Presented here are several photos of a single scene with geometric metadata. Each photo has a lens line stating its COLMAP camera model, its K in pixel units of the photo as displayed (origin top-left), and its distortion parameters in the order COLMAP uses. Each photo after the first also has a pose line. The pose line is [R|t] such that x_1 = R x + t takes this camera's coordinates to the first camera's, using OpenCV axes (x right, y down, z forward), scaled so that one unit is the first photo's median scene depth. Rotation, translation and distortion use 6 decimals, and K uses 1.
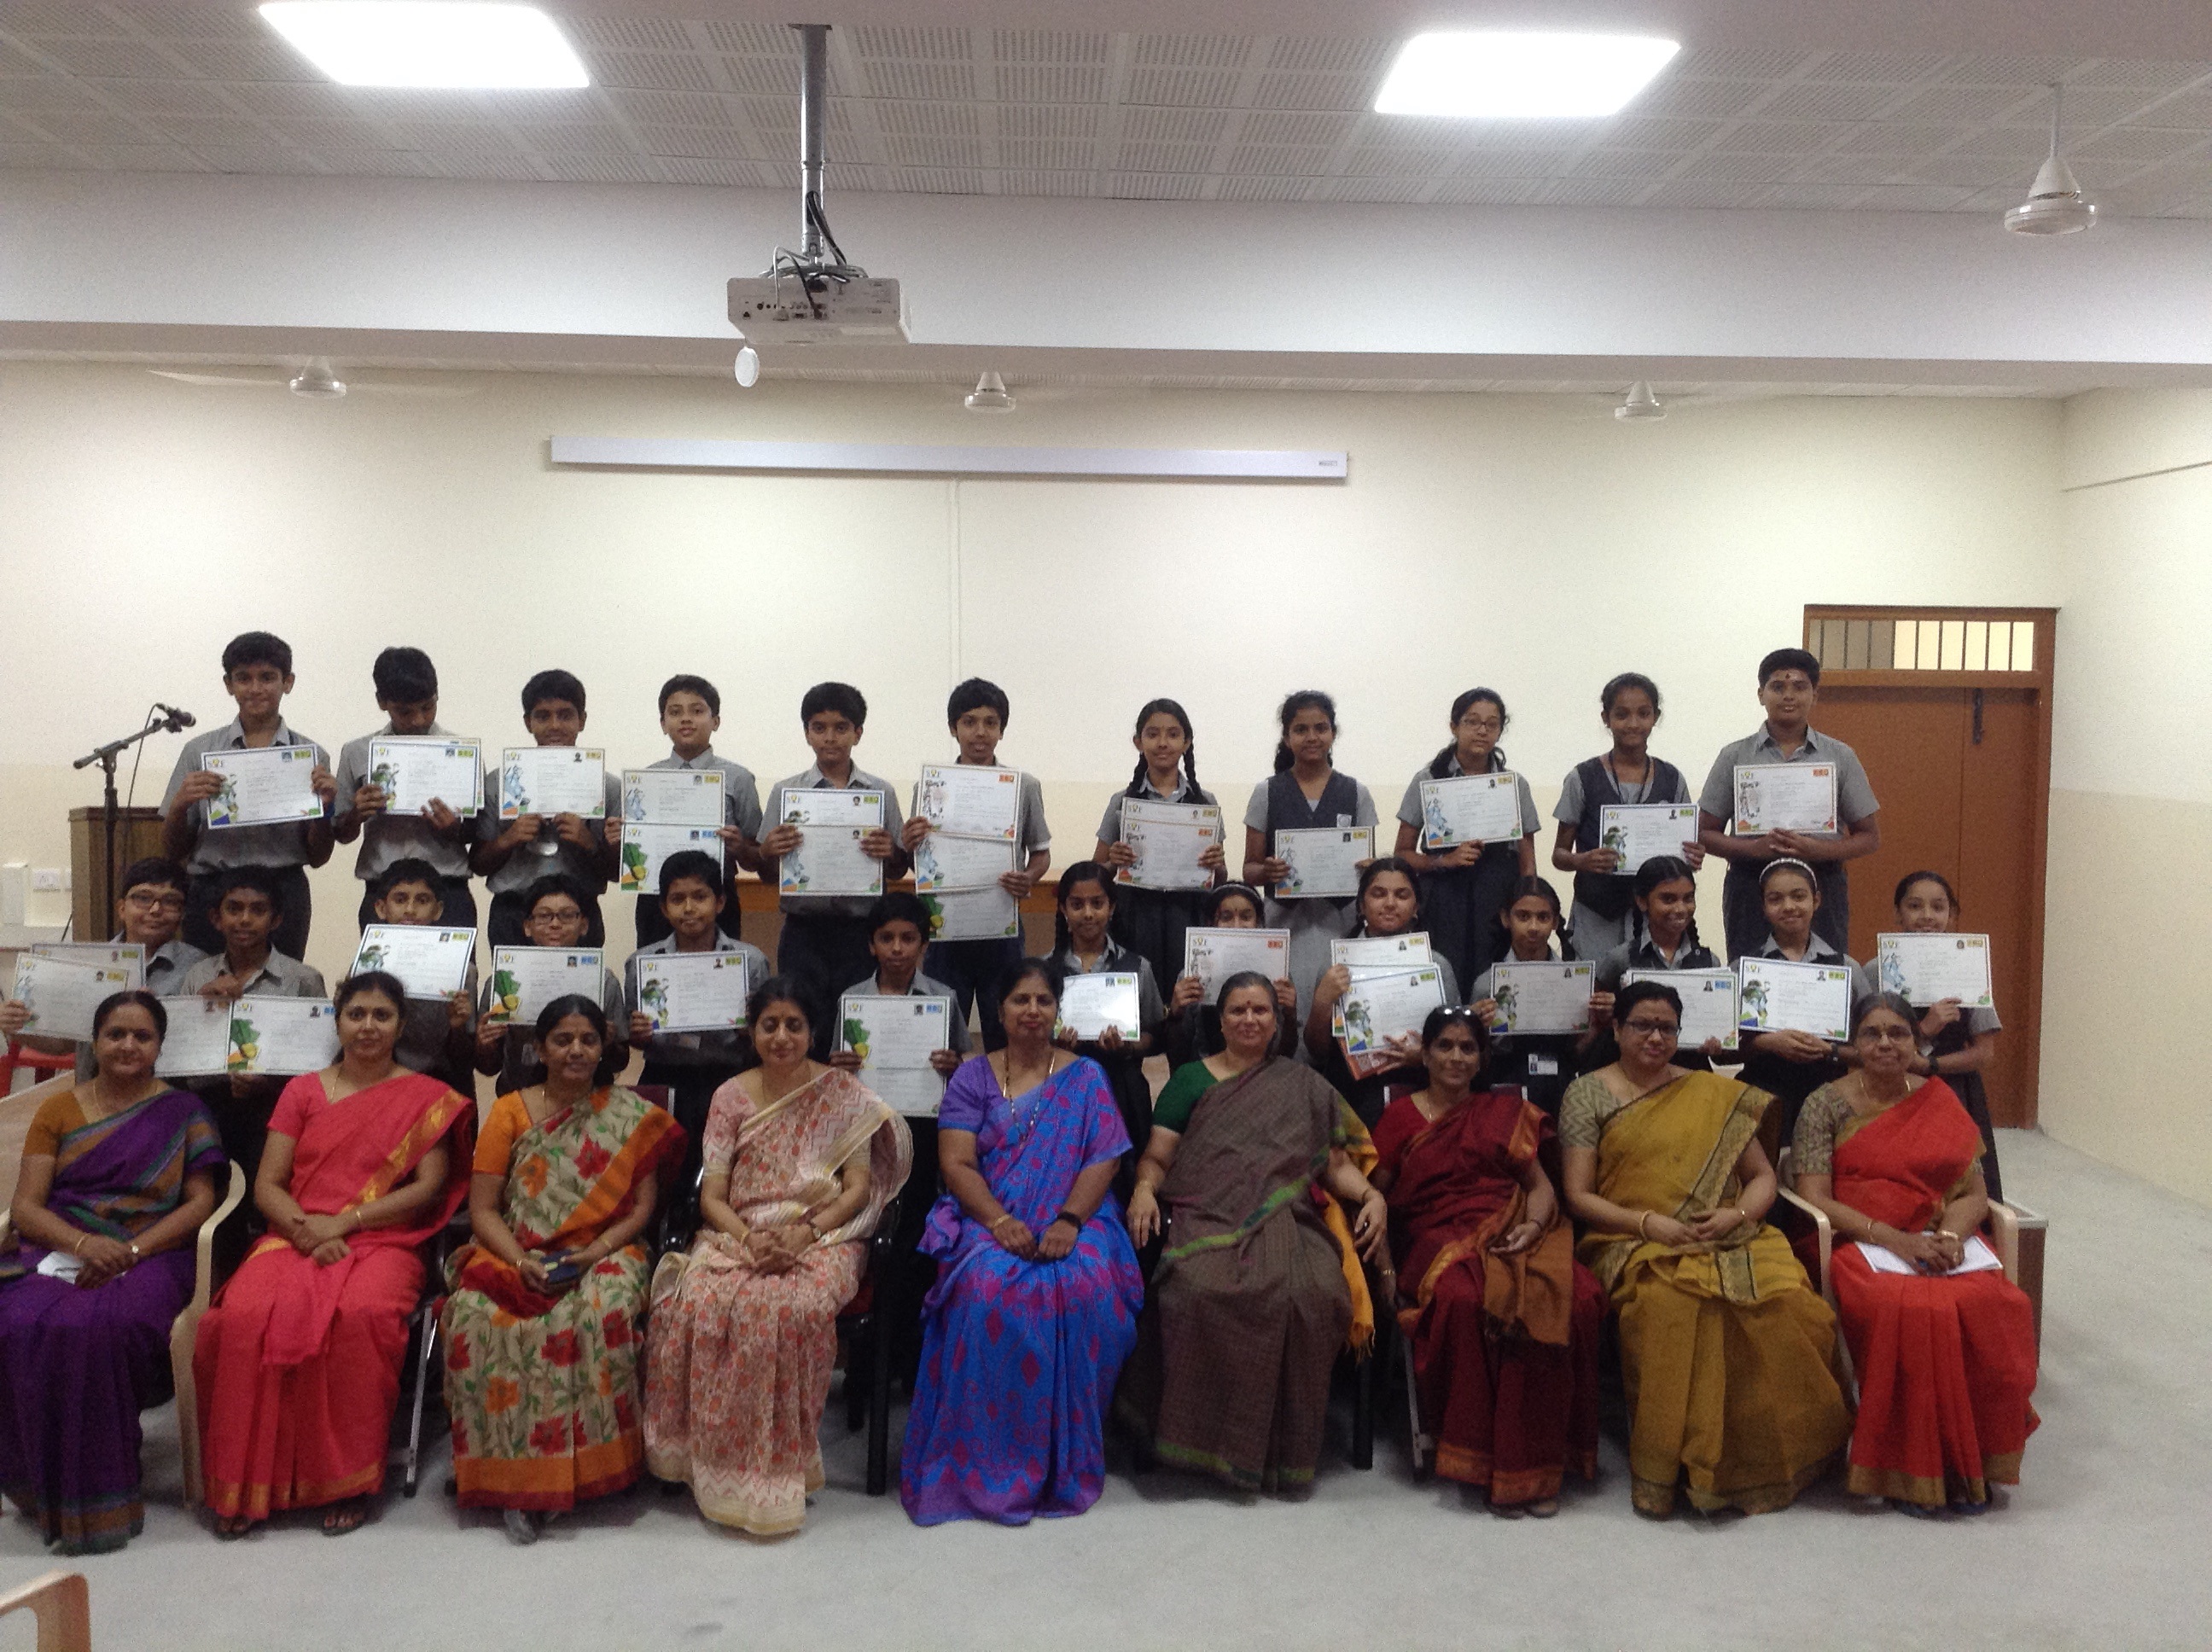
lens RADIAL K [[2011.3, 0, 1125.6], [0, 2011.3, 825.0], [0, 0, 1]] dist [0.076997, -0.178569]
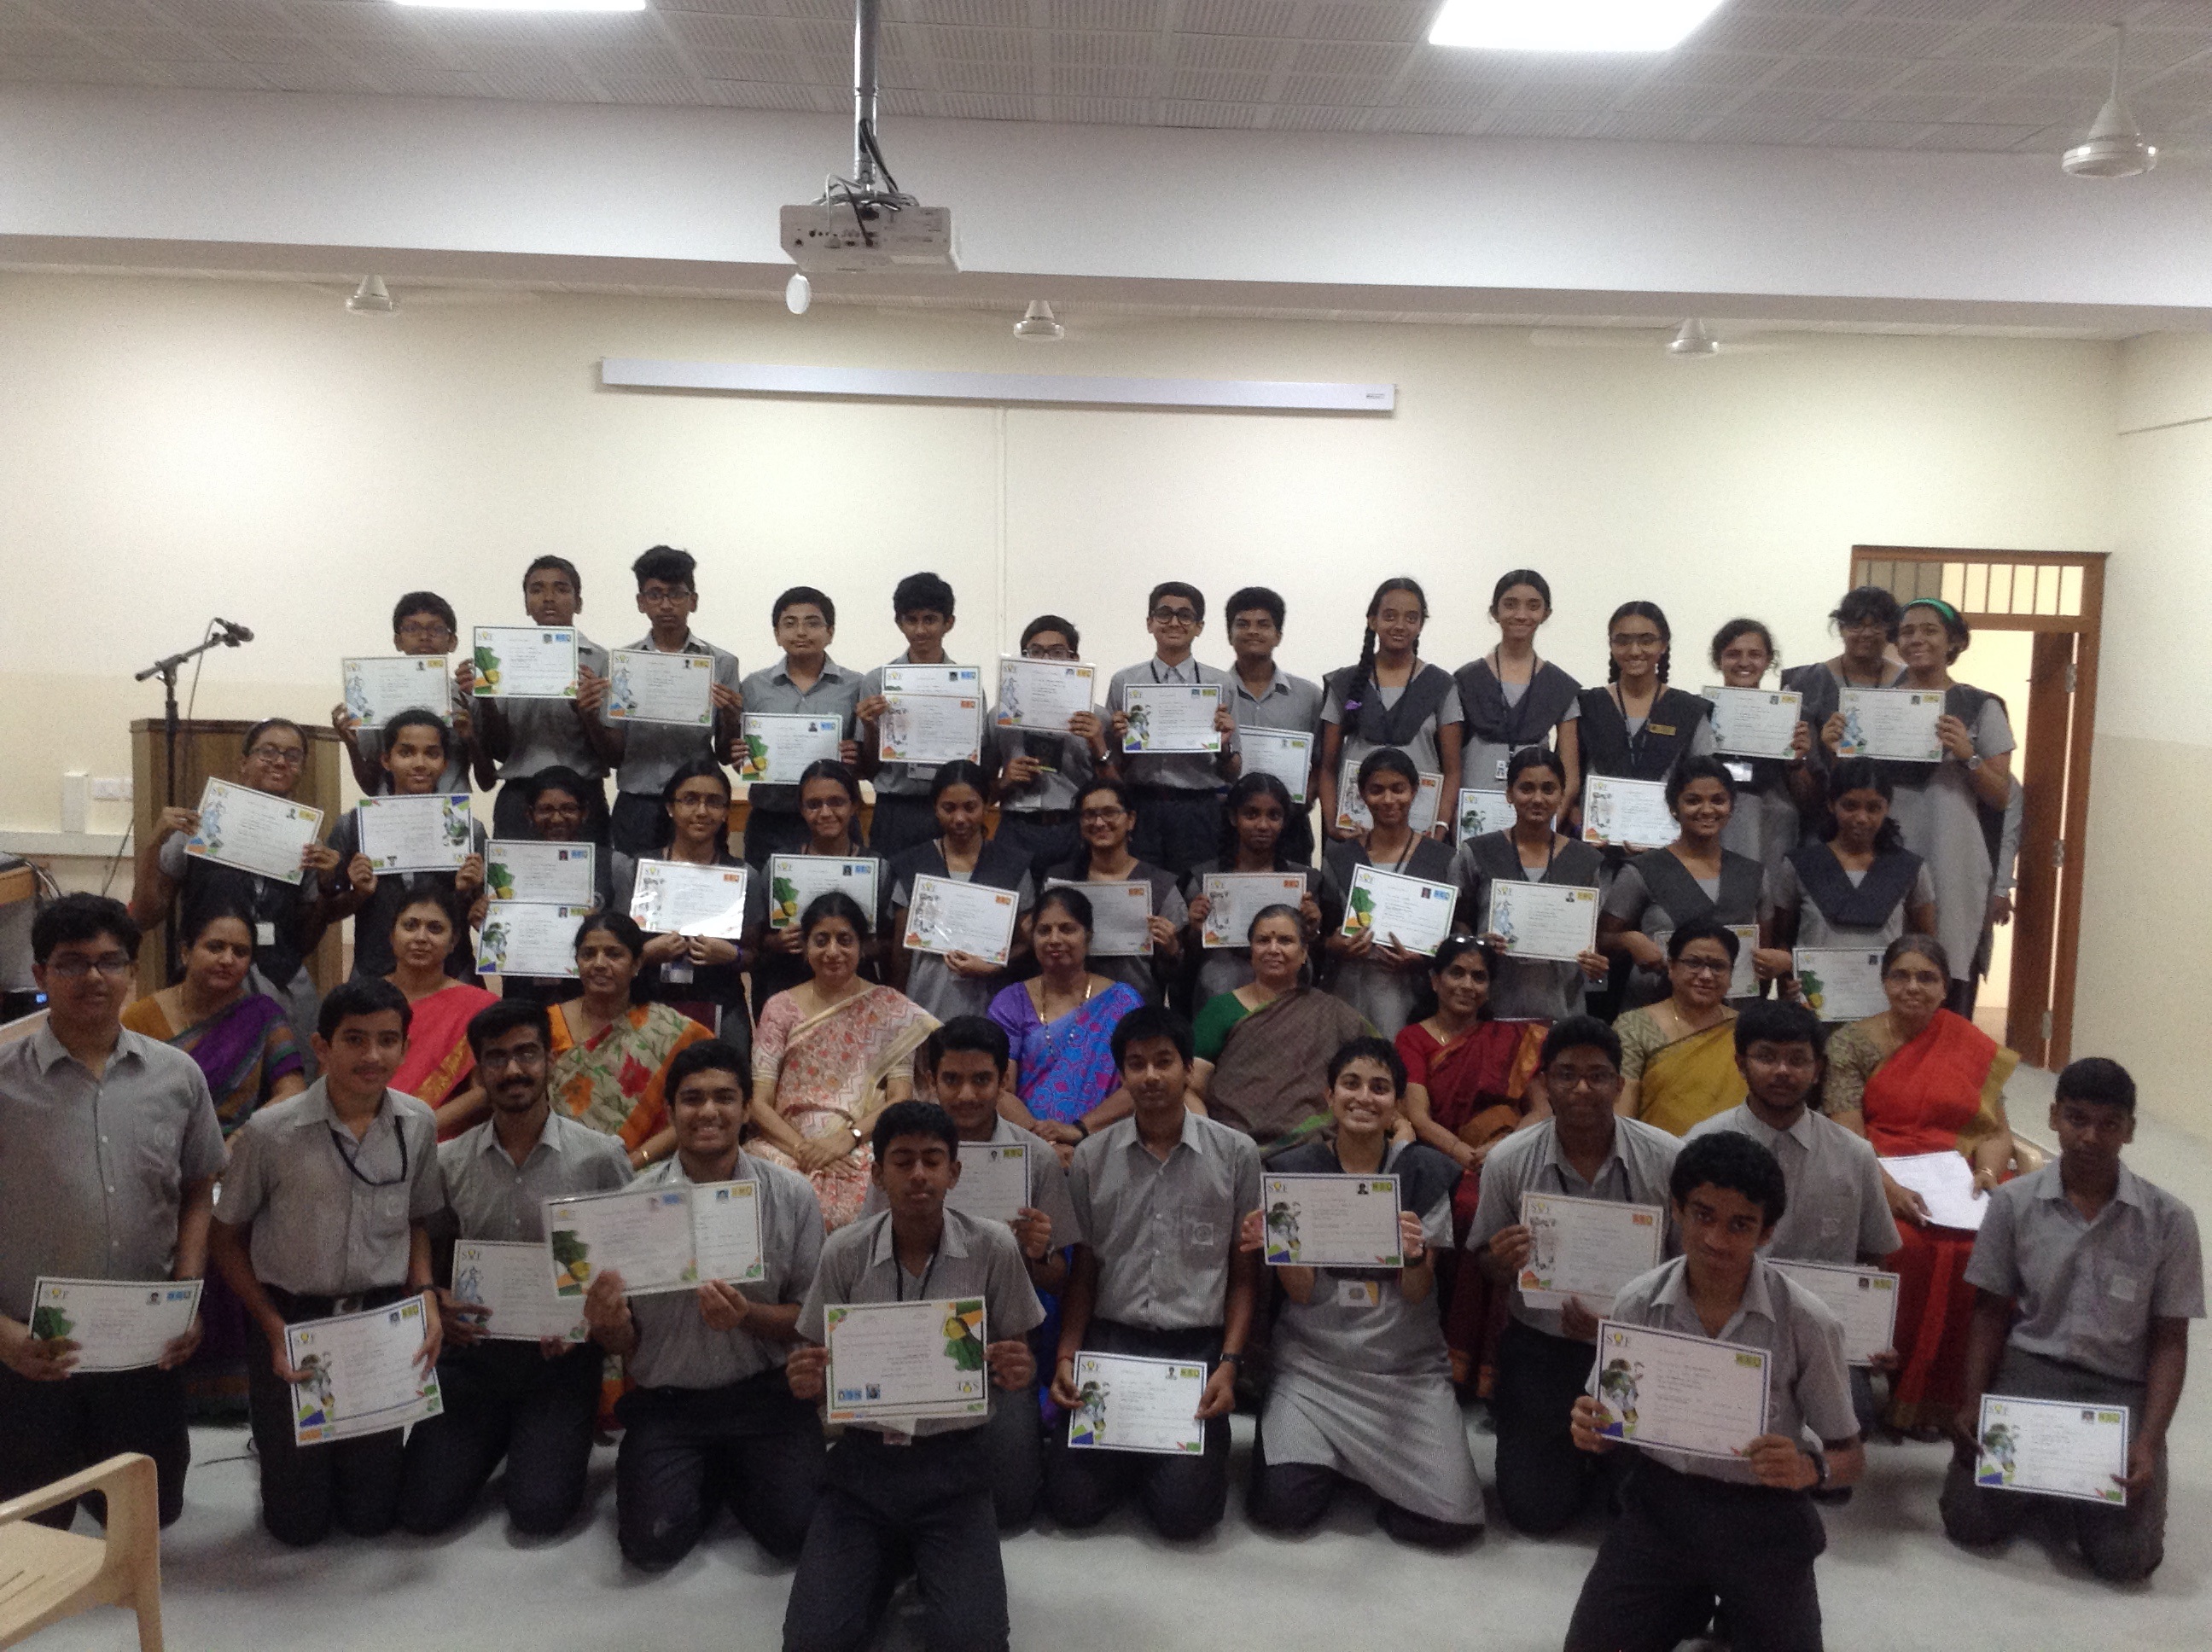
lens RADIAL K [[2011.3, 0, 1125.6], [0, 2011.3, 825.0], [0, 0, 1]] dist [0.076997, -0.178569]
pose [[0.999625, 0.018786, -0.019902, 0.000838], [-0.018072, 0.999208, 0.035449, -0.000447], [0.020552, -0.035076, 0.999173, -0.011681]]
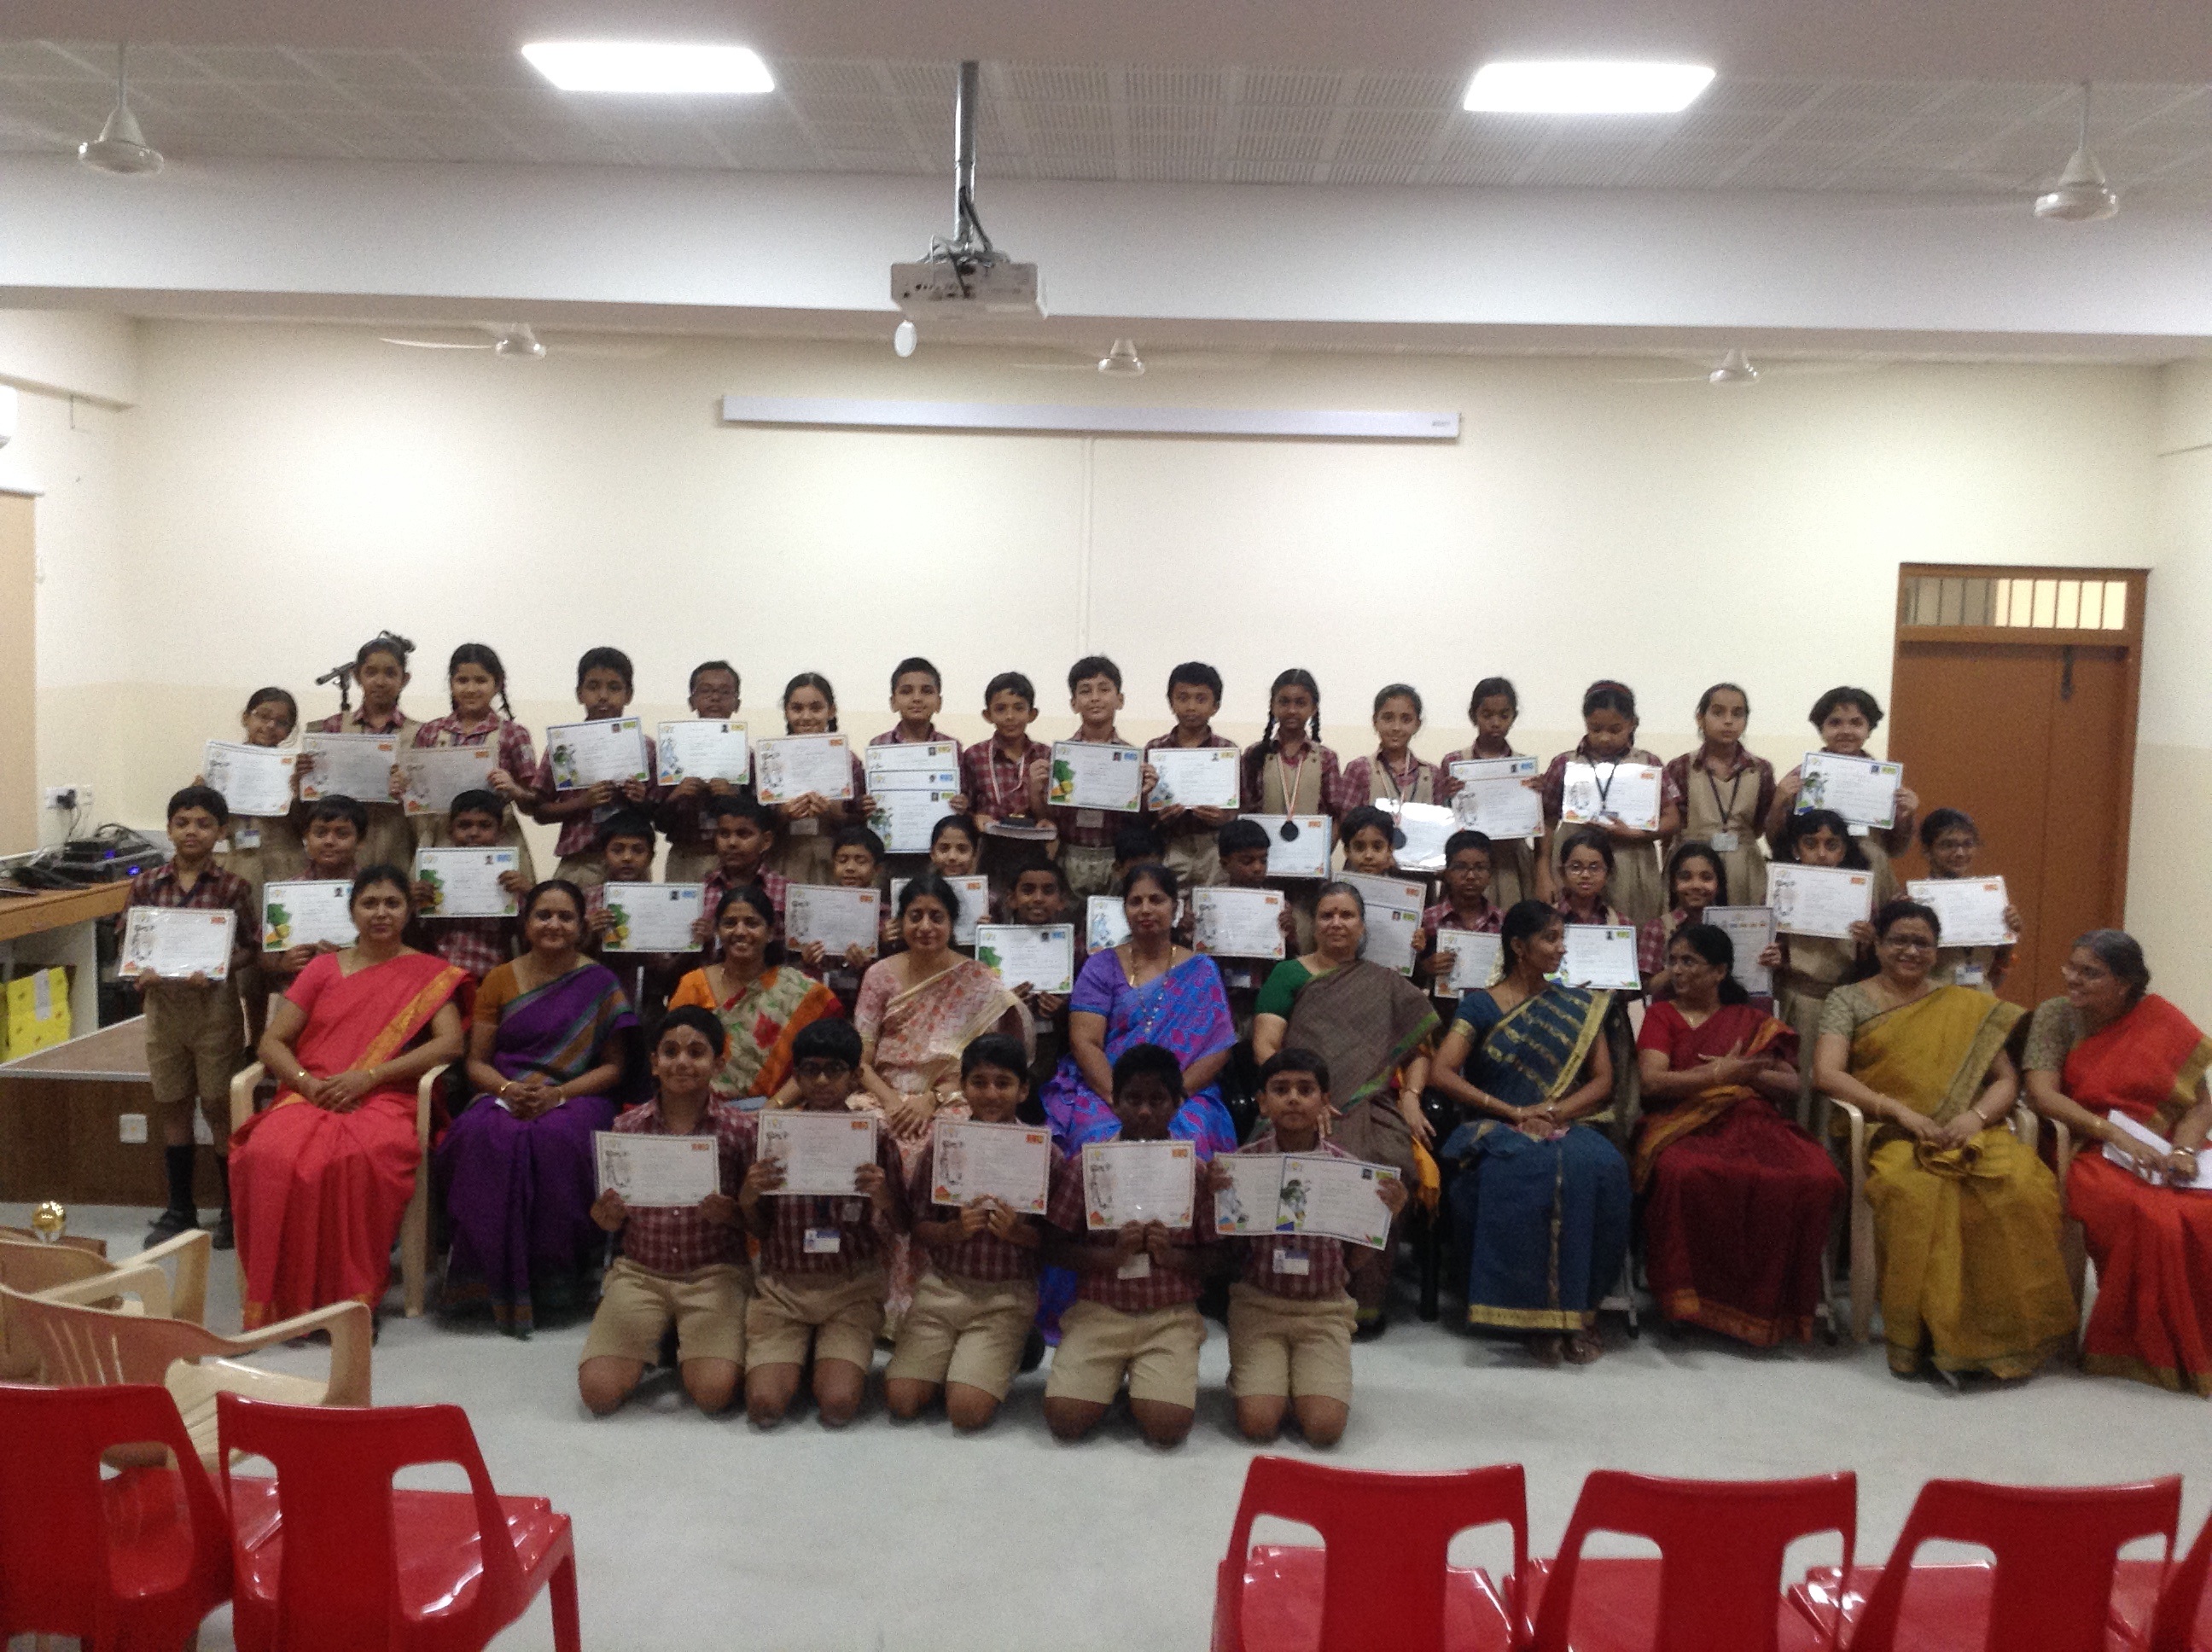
lens RADIAL K [[2052.0, 0, 1106.0], [0, 2052.0, 826.0], [0, 0, 1]] dist [0.085826, -0.215858]
pose [[0.996694, 0.021730, -0.078292, 0.021855], [-0.020417, 0.999638, 0.017535, 0.025138], [0.078645, -0.015878, 0.996776, -0.146149]]
